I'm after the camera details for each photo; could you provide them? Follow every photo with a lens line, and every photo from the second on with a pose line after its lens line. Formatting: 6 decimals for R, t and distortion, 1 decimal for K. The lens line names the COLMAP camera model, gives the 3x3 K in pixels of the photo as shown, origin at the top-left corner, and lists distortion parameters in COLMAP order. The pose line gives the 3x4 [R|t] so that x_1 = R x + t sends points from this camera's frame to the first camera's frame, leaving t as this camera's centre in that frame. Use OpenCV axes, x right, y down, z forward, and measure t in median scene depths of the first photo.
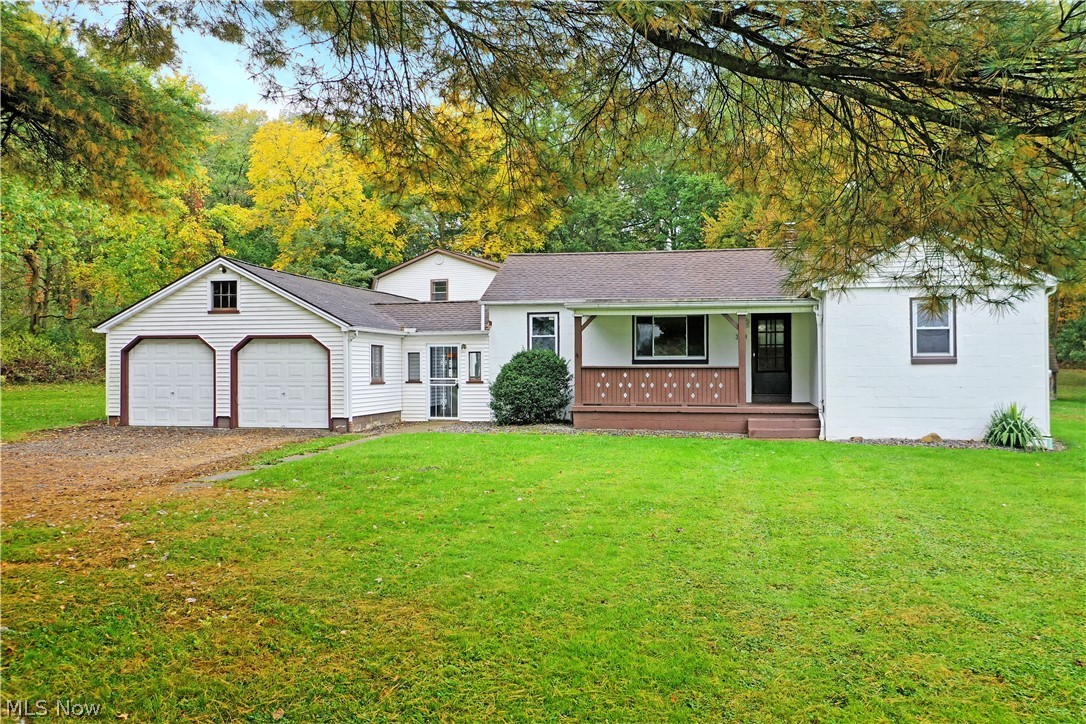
lens RADIAL K [[863.5, 0, 543.0], [0, 863.5, 362.0], [0, 0, 1]] dist [0.005482, -0.000254]
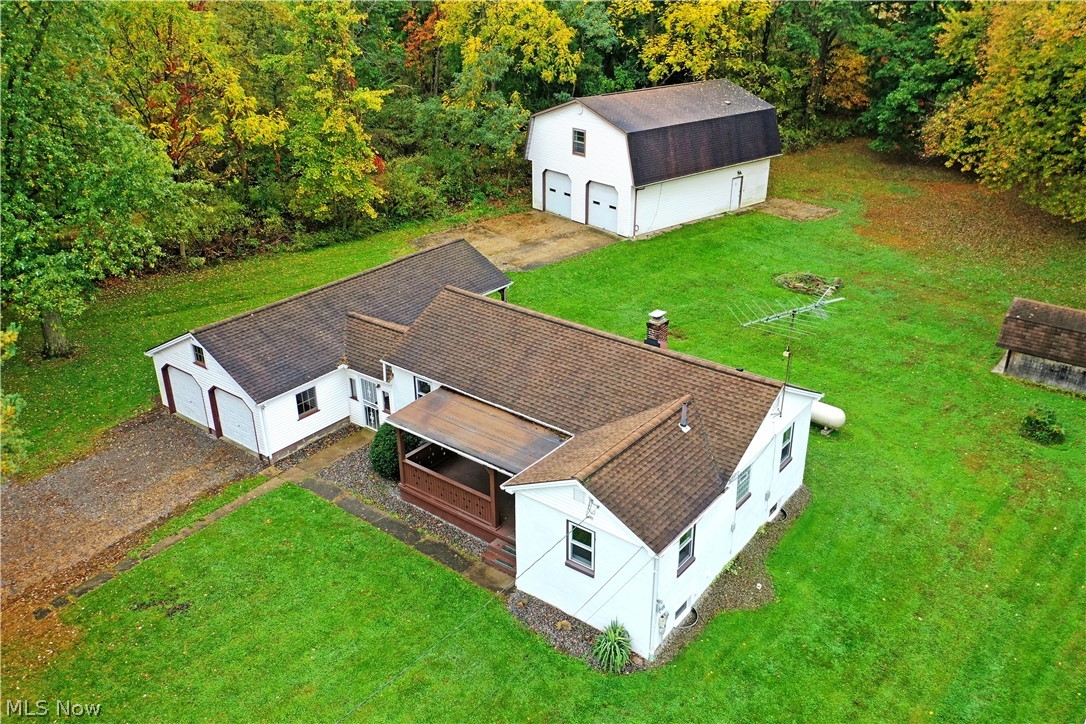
lens RADIAL K [[863.5, 0, 543.0], [0, 863.5, 362.0], [0, 0, 1]] dist [0.005482, -0.000254]
pose [[0.898922, 0.178954, -0.399894, 0.716234], [0.009790, 0.904339, 0.426703, -0.671351], [0.438000, -0.387488, 0.811178, 0.083887]]
